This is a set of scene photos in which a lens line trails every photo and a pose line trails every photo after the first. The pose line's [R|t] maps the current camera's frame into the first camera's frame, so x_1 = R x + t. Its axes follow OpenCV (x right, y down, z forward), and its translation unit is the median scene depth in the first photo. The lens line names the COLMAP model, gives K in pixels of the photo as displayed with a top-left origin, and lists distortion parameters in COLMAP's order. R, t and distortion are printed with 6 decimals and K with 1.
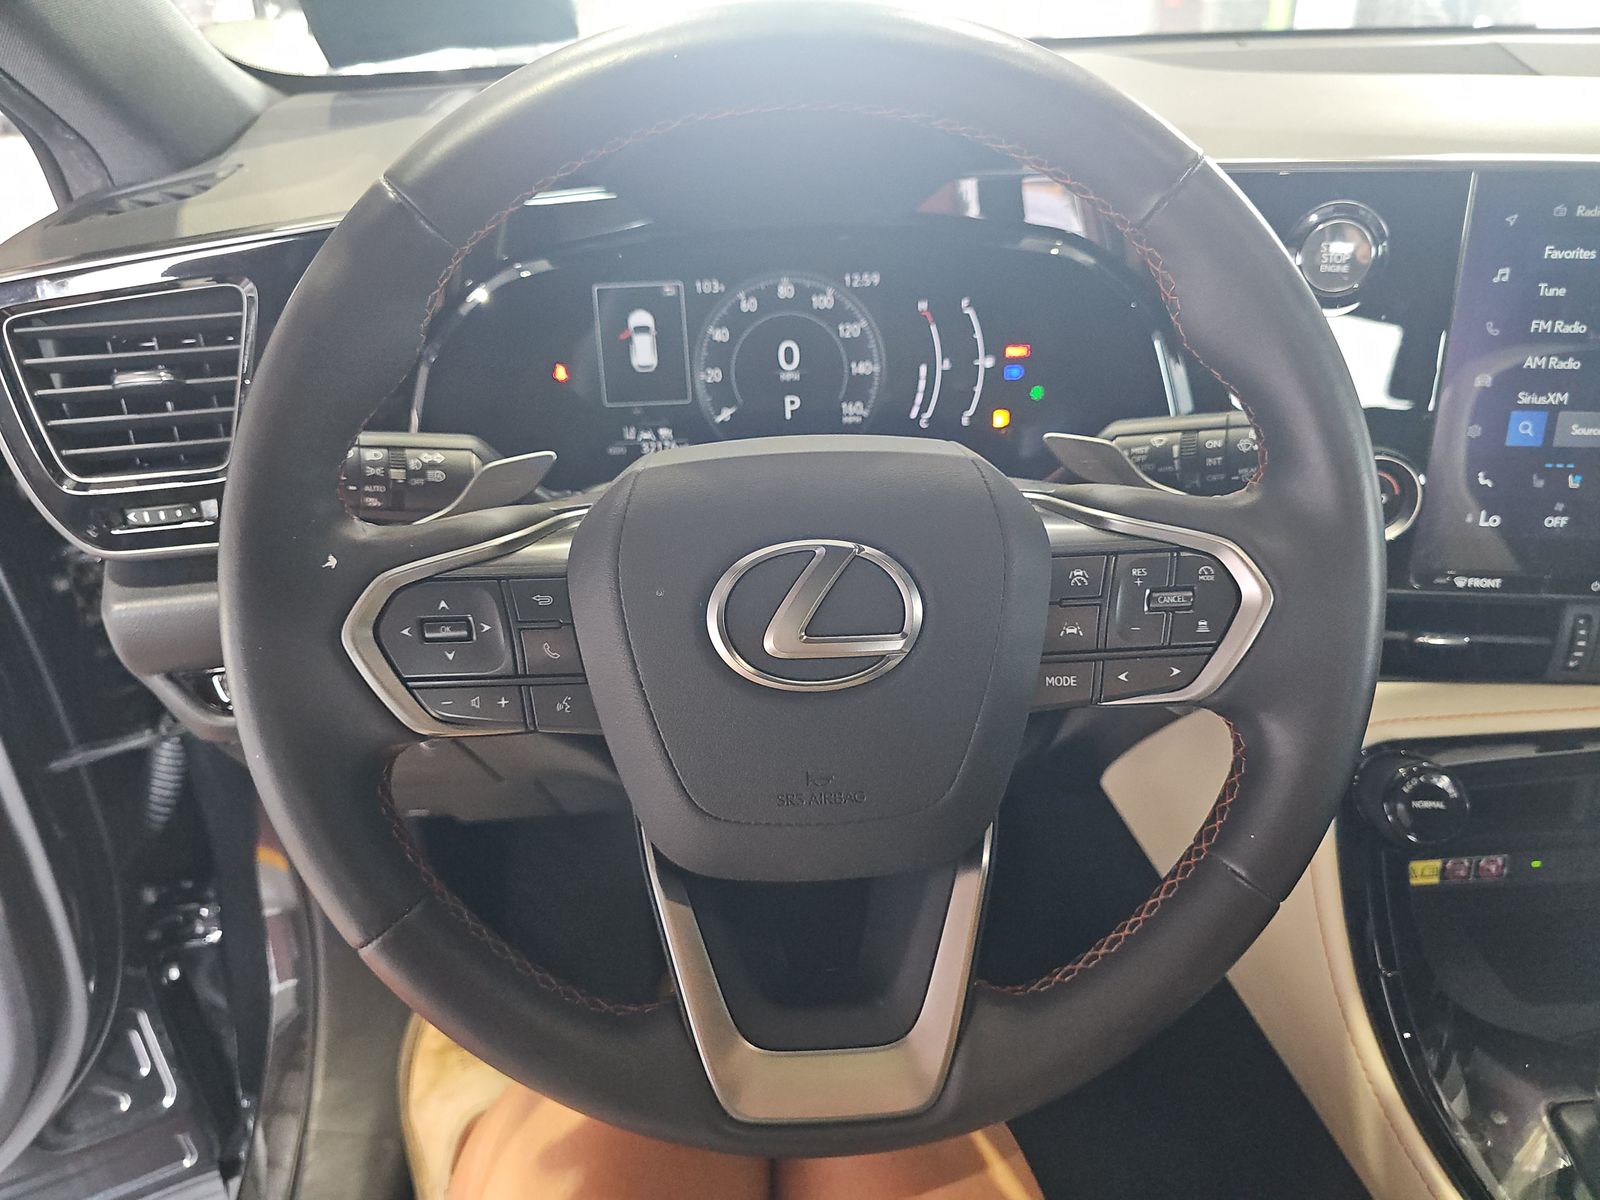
lens RADIAL K [[1076.9, 0, 789.0], [0, 1076.9, 573.9], [0, 0, 1]] dist [-0.001721, -0.002277]
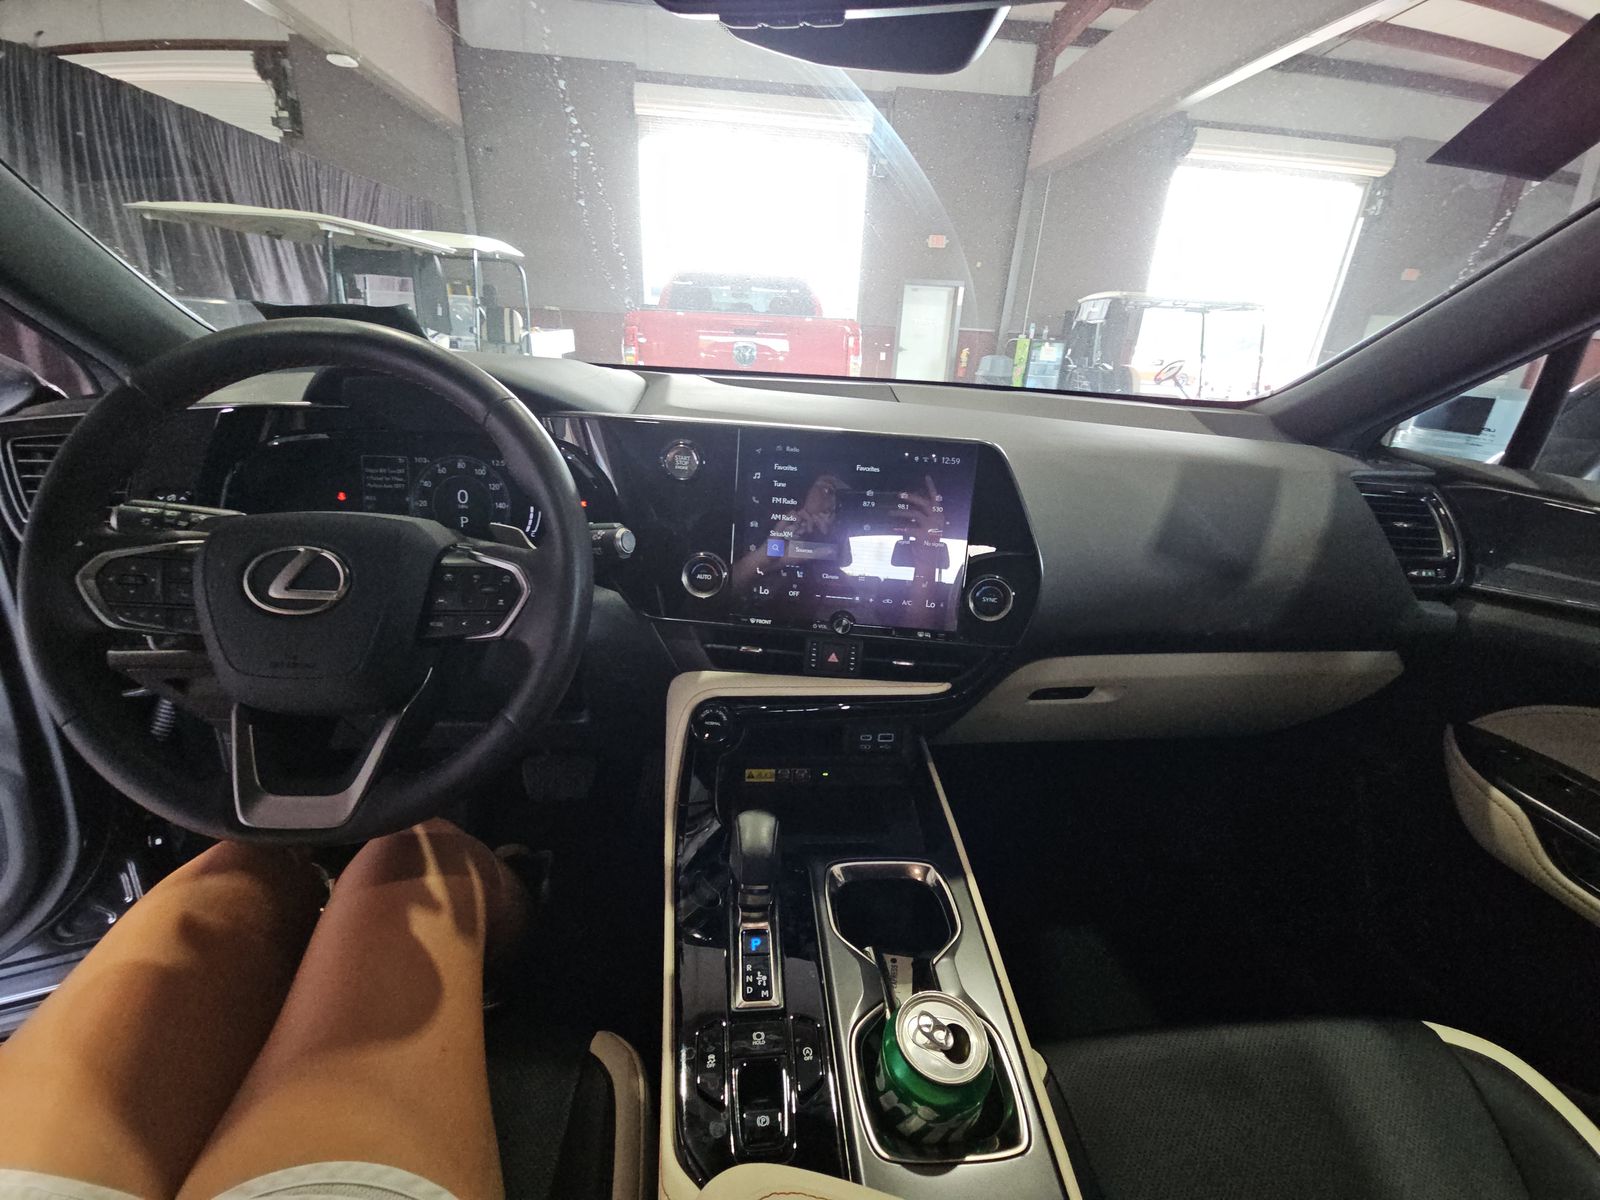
lens RADIAL K [[659.2, 0, 799.3], [0, 659.2, 607.3], [0, 0, 1]] dist [0.002179, -0.000054]
pose [[0.996259, 0.063080, 0.059074, 0.656490], [-0.055556, 0.991054, -0.121346, 0.135856], [-0.066200, 0.117610, 0.990851, -0.279070]]
